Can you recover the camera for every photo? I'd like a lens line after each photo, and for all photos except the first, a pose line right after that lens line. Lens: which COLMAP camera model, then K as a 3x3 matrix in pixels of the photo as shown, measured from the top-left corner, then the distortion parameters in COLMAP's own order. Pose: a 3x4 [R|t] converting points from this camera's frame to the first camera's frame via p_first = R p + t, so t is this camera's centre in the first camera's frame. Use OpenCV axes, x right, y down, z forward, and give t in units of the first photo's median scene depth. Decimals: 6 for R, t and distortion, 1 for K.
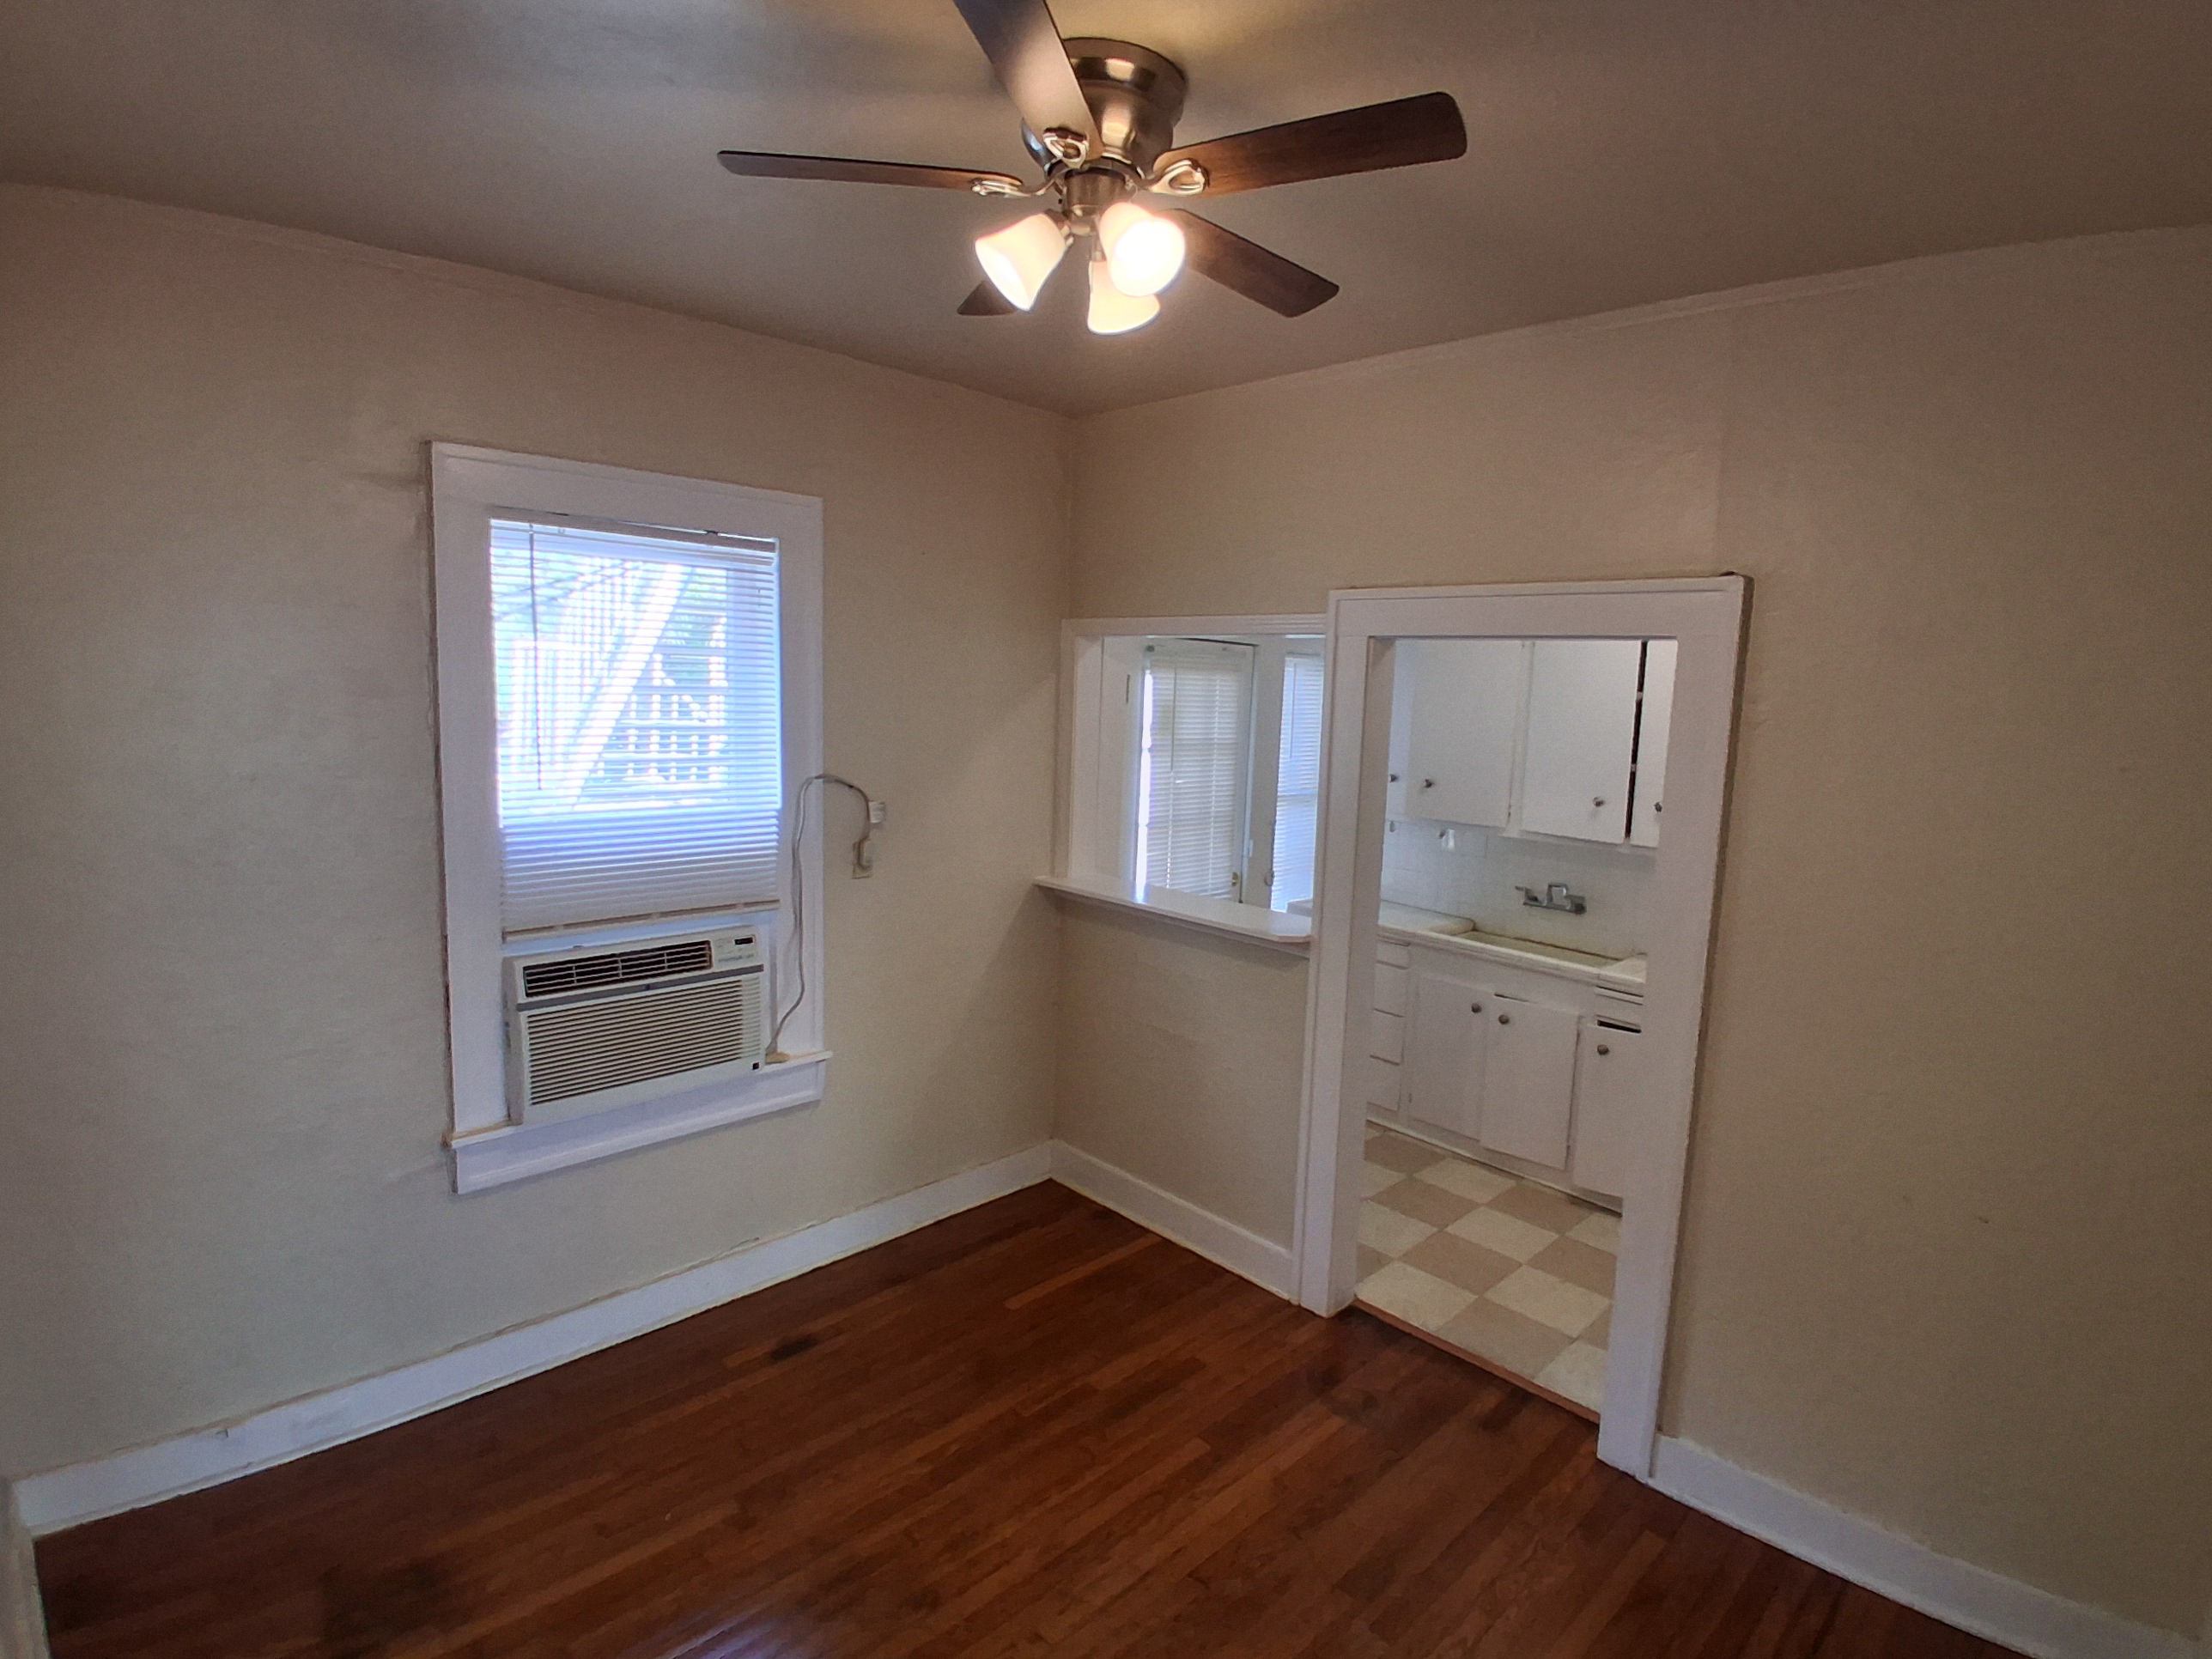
lens RADIAL K [[1105.2, 0, 1111.5], [0, 1105.2, 824.8], [0, 0, 1]] dist [0.002457, -0.041584]
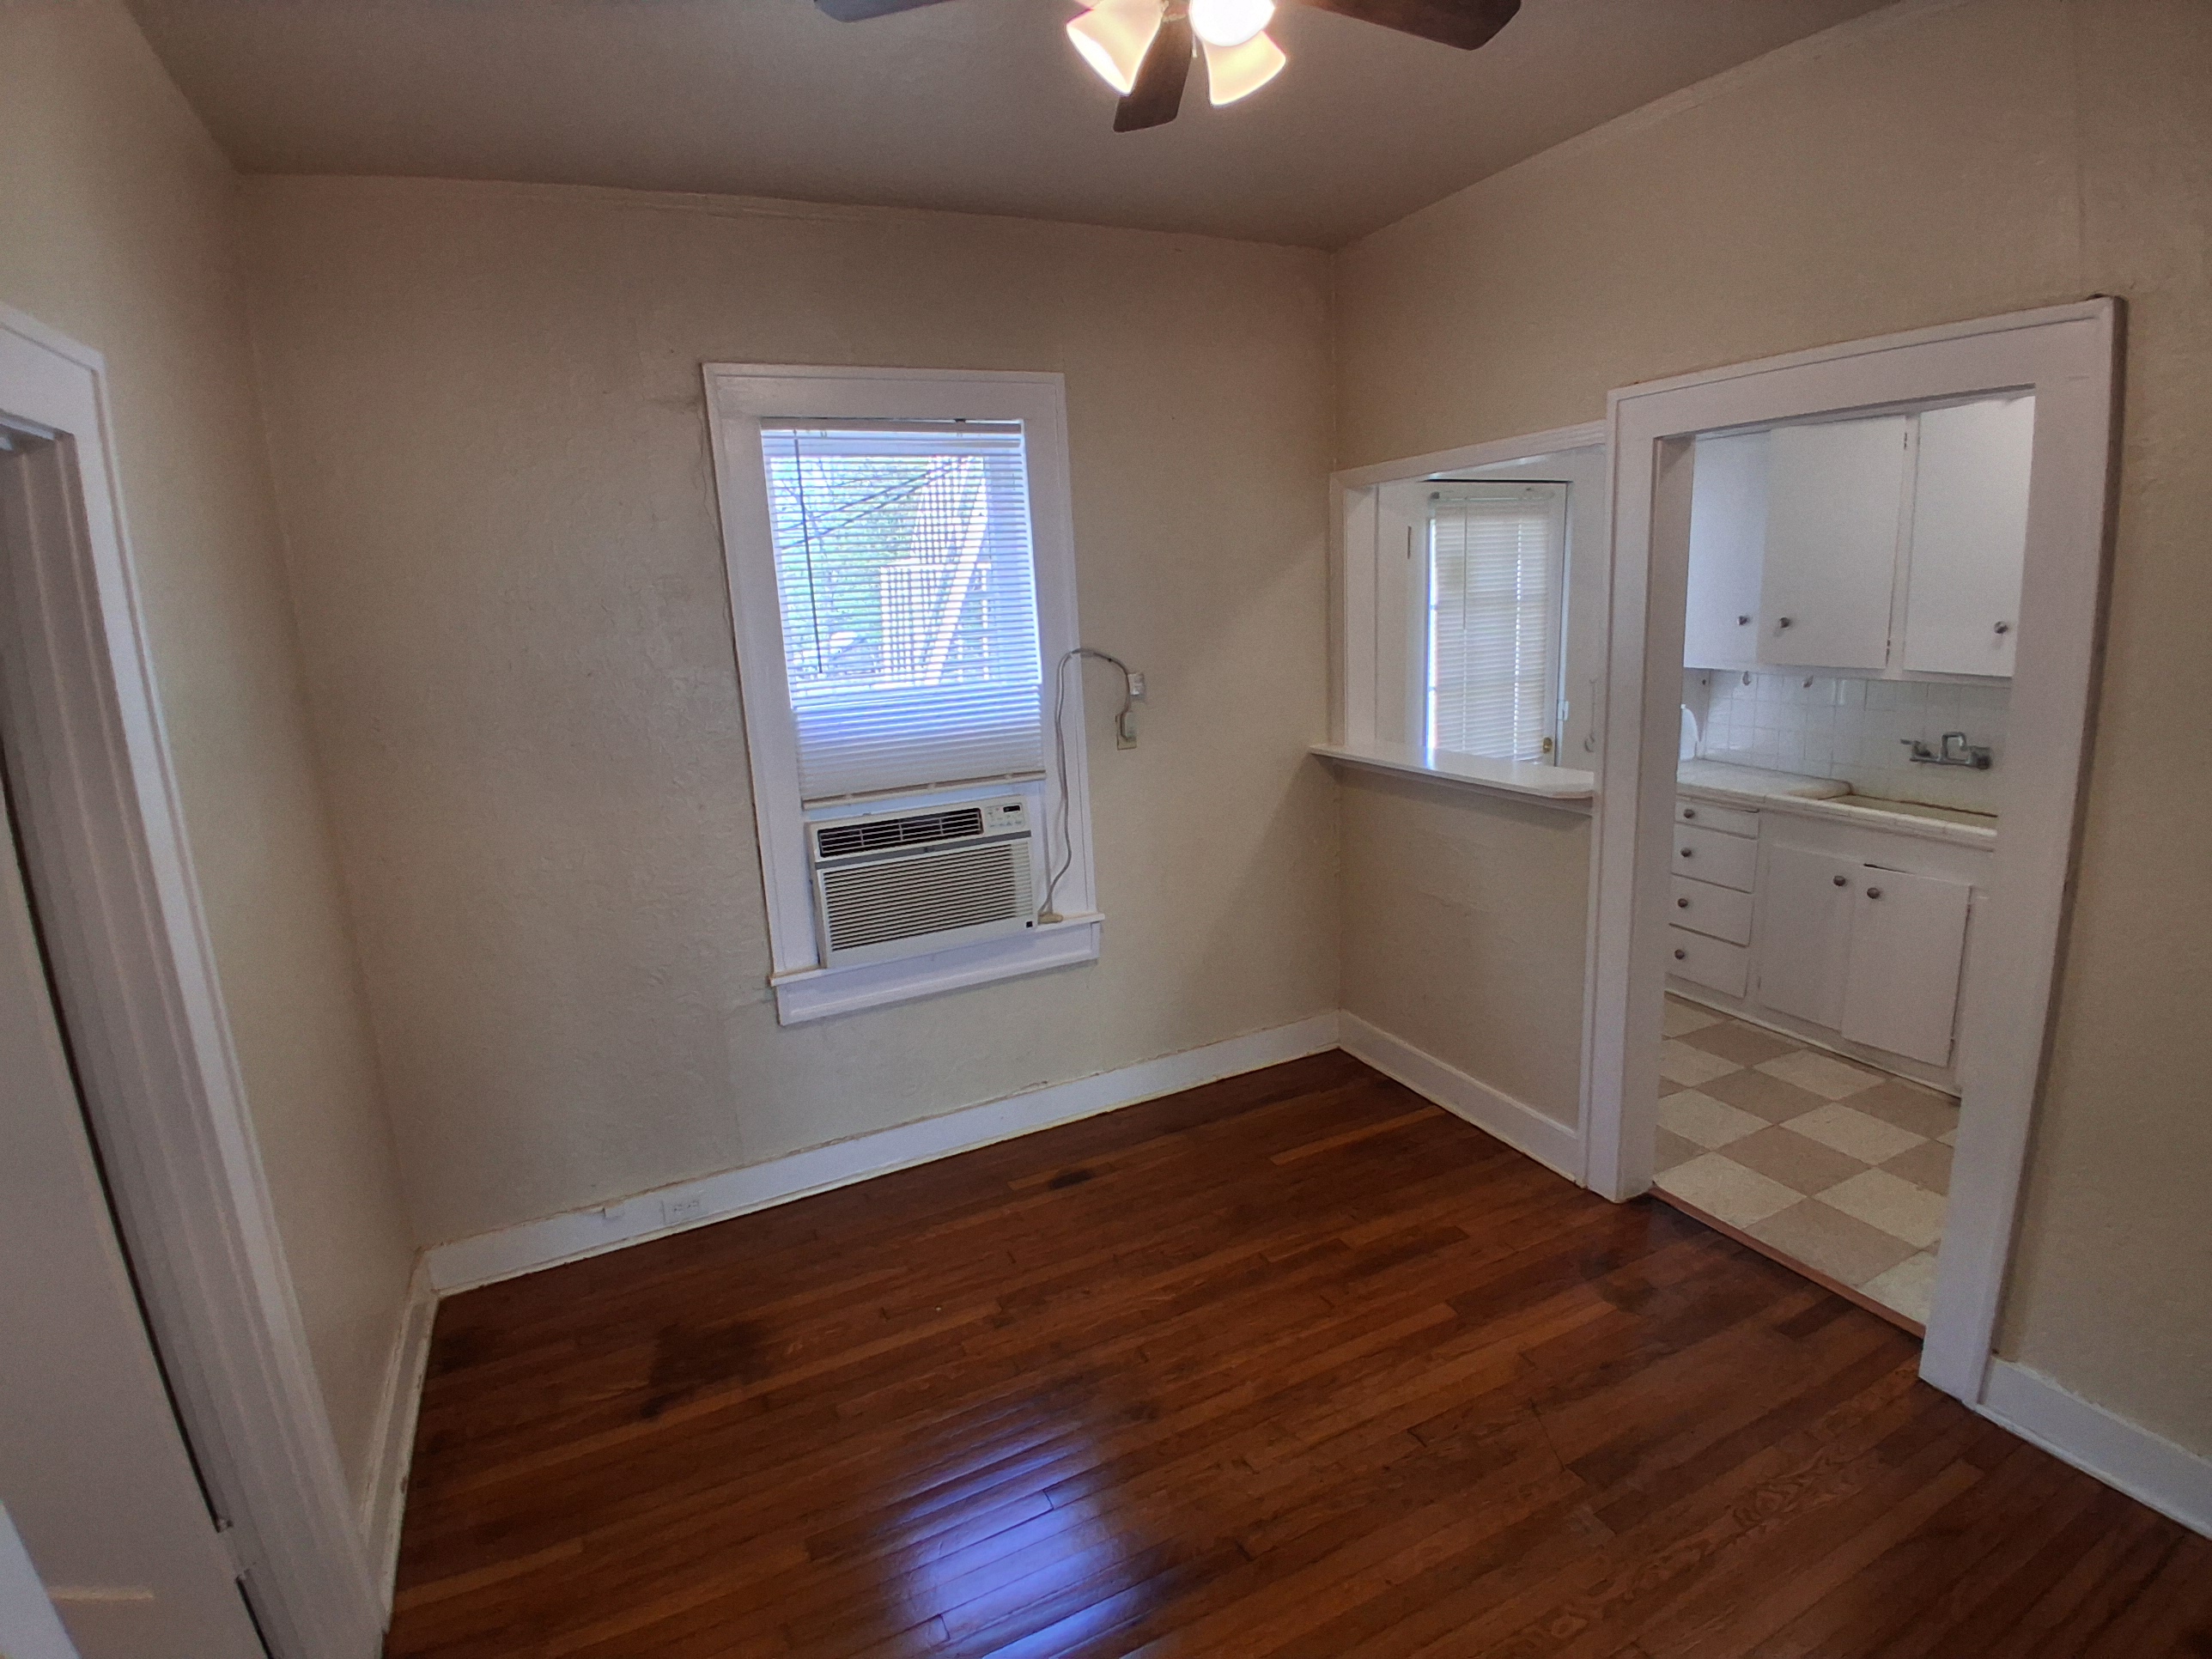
lens RADIAL K [[1080.3, 0, 1106.0], [0, 1080.3, 829.5], [0, 0, 1]] dist [0.002982, -0.037926]
pose [[0.942554, -0.014258, -0.333750, 0.103620], [0.046481, 0.994968, 0.088762, 0.036800], [0.330805, -0.099176, 0.938473, 0.043624]]
